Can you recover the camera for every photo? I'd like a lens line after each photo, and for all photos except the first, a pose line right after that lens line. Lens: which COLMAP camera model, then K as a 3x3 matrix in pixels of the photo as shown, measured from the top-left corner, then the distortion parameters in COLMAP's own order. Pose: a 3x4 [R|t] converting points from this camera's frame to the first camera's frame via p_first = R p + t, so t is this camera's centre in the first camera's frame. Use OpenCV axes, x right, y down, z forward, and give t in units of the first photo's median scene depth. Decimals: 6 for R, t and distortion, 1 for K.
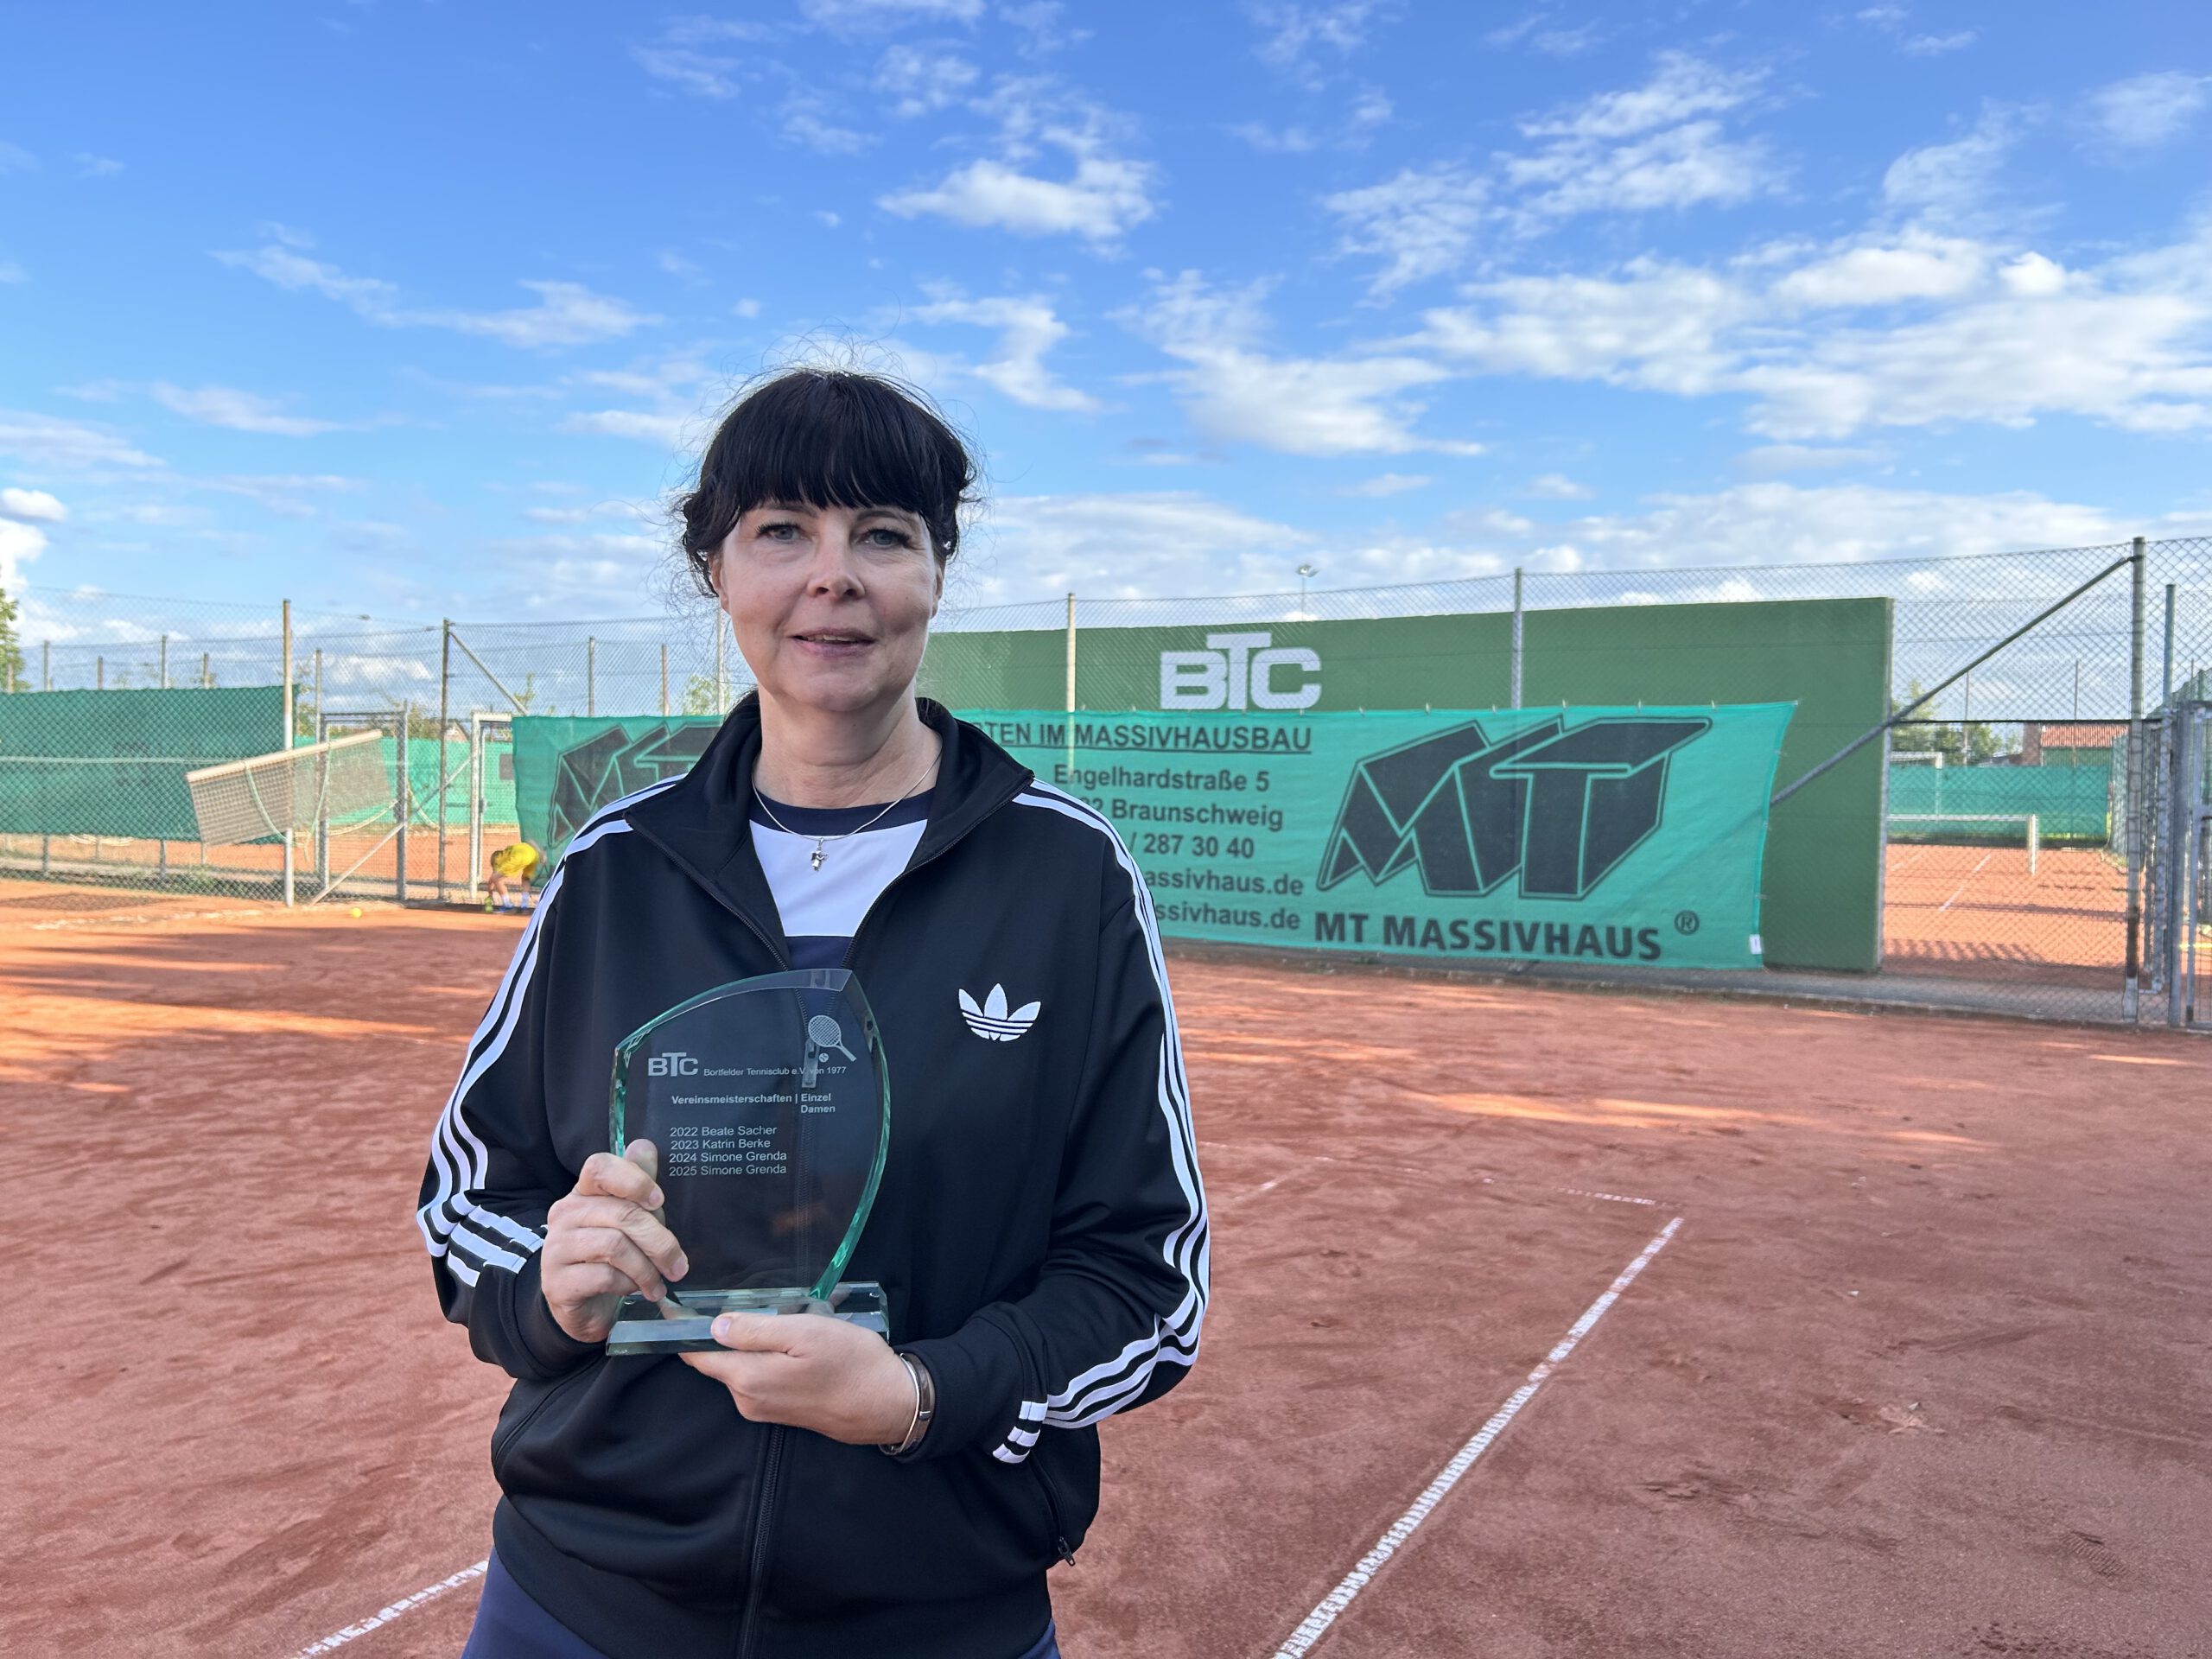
lens RADIAL K [[1684.3, 0, 1116.3], [0, 1684.3, 825.9], [0, 0, 1]] dist [0.025967, -0.022112]
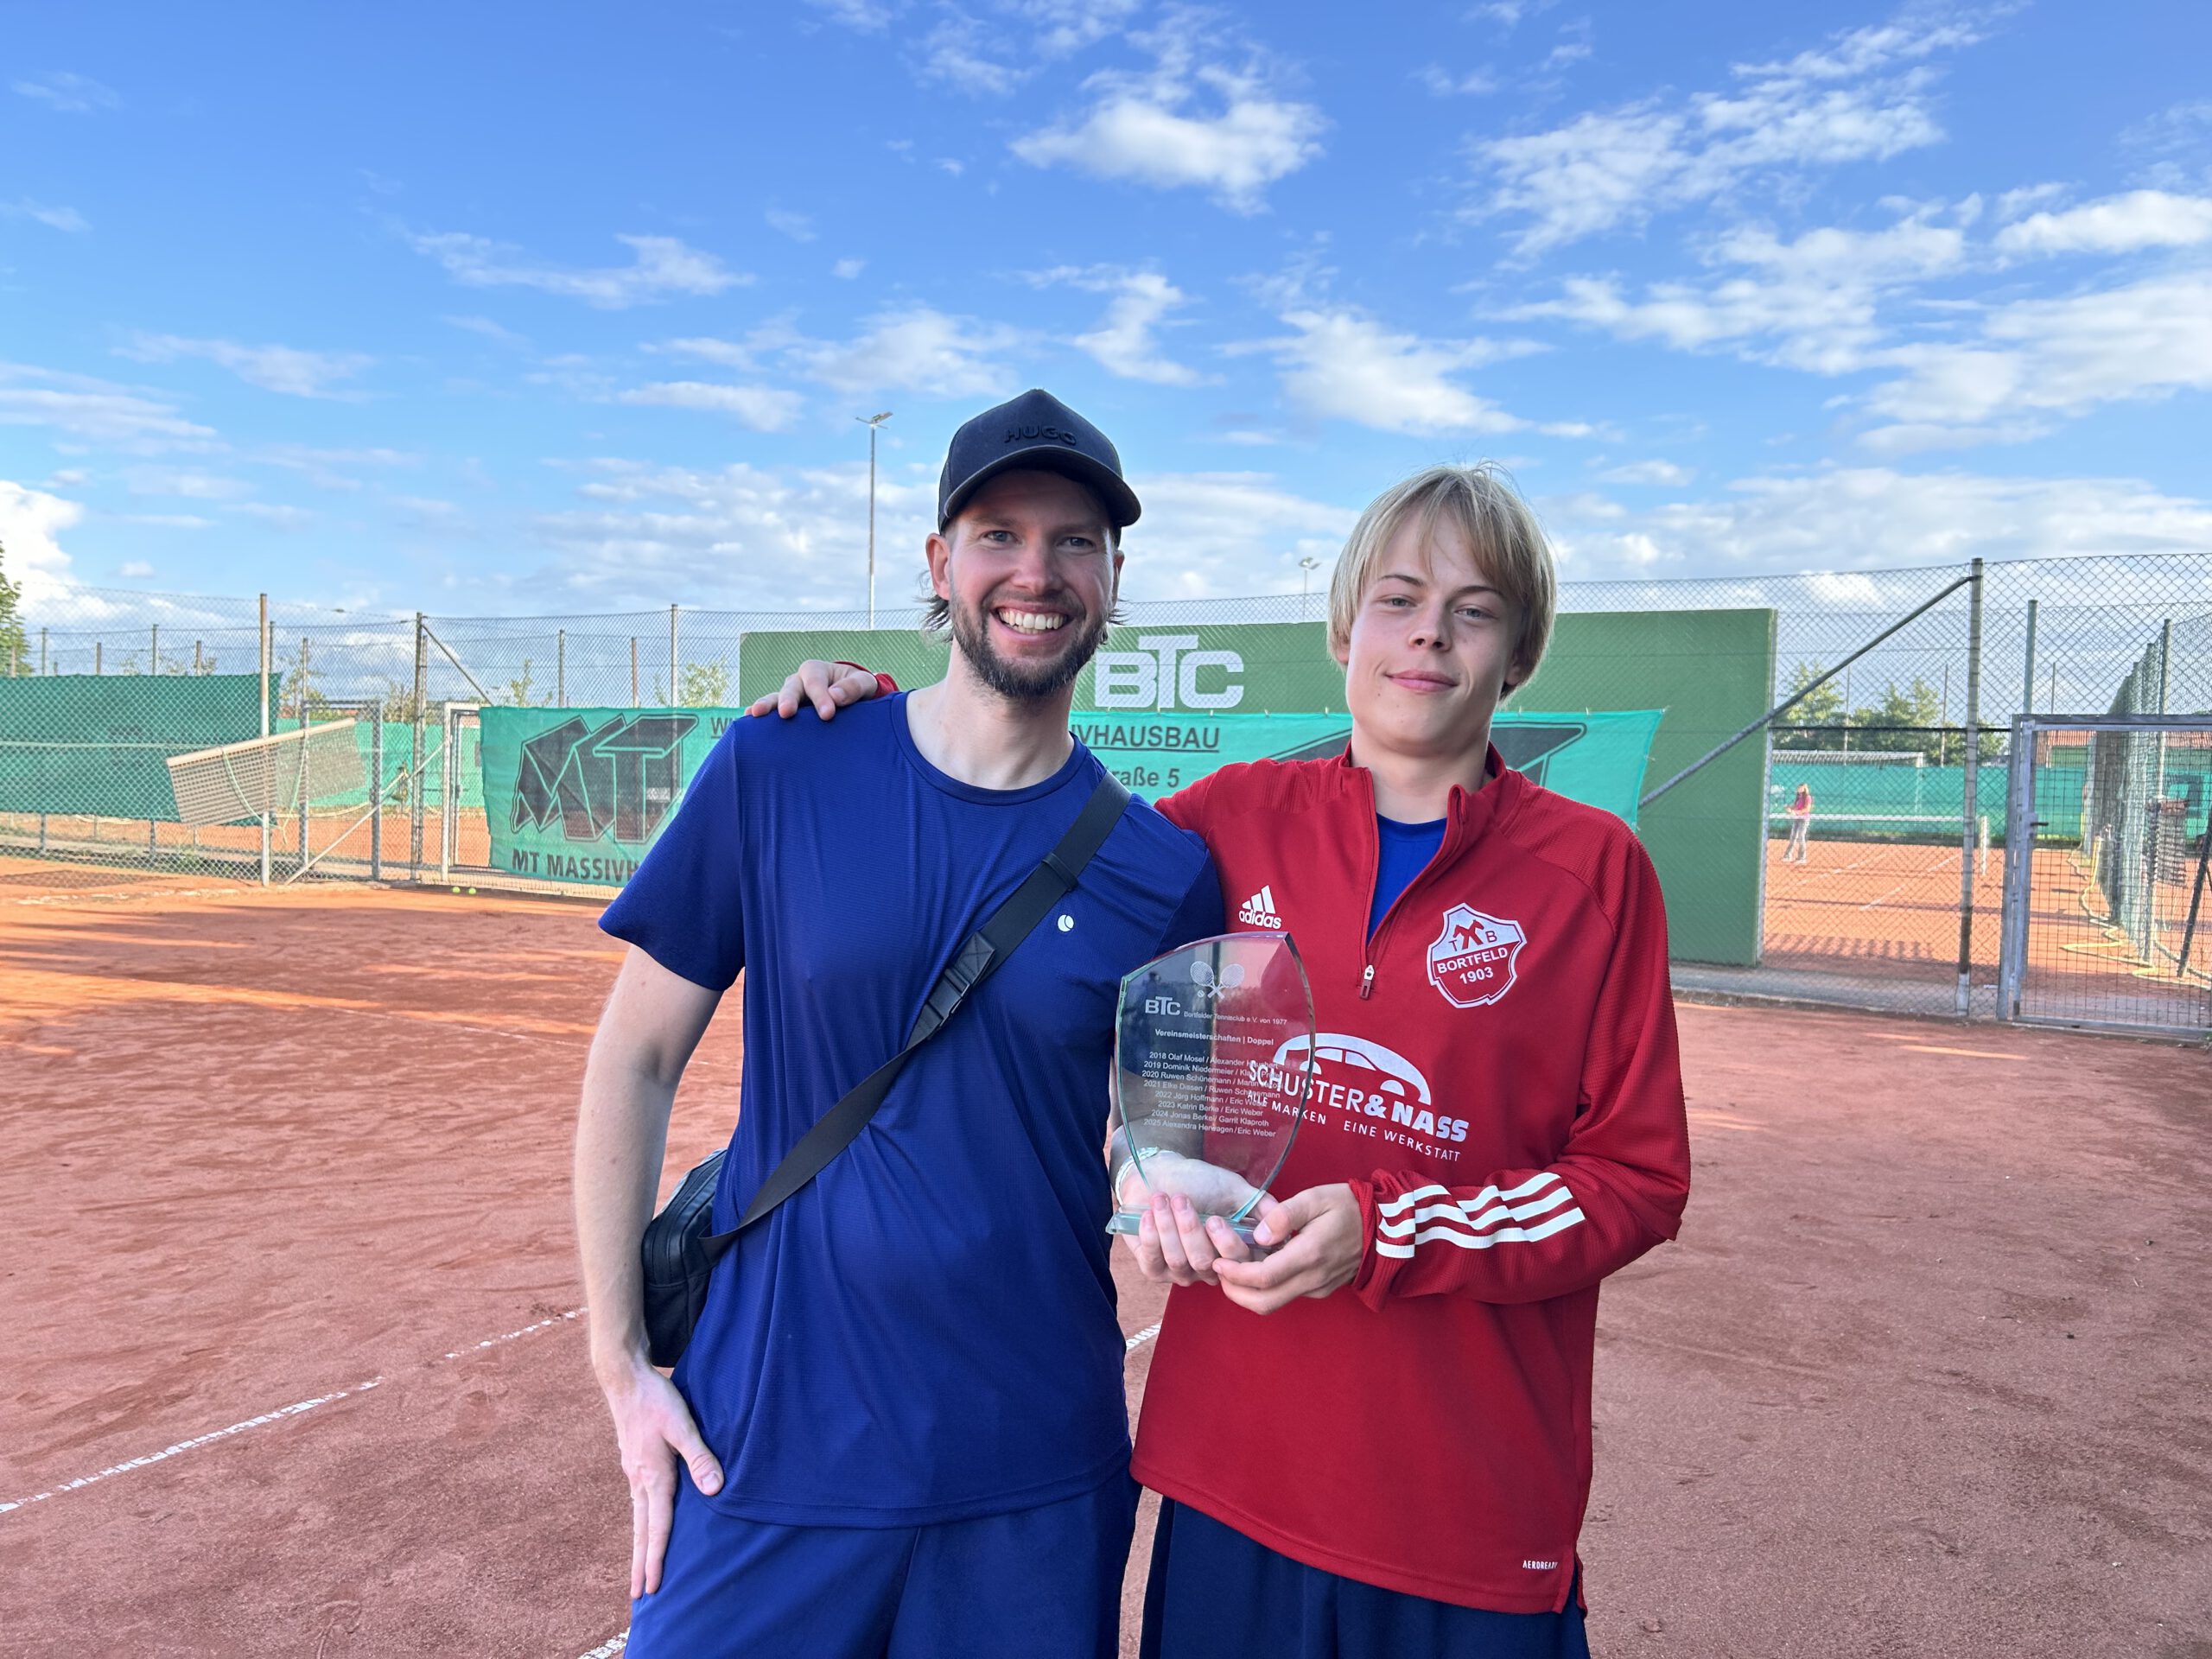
lens RADIAL K [[1680.2, 0, 1106.0], [0, 1680.2, 829.5], [0, 0, 1]] dist [0.027849, -0.034109]
pose [[0.999853, 0.011634, -0.012575, 0.088483], [-0.011524, 0.999895, 0.008788, -0.004686], [0.012676, -0.008642, 0.999882, -0.077936]]
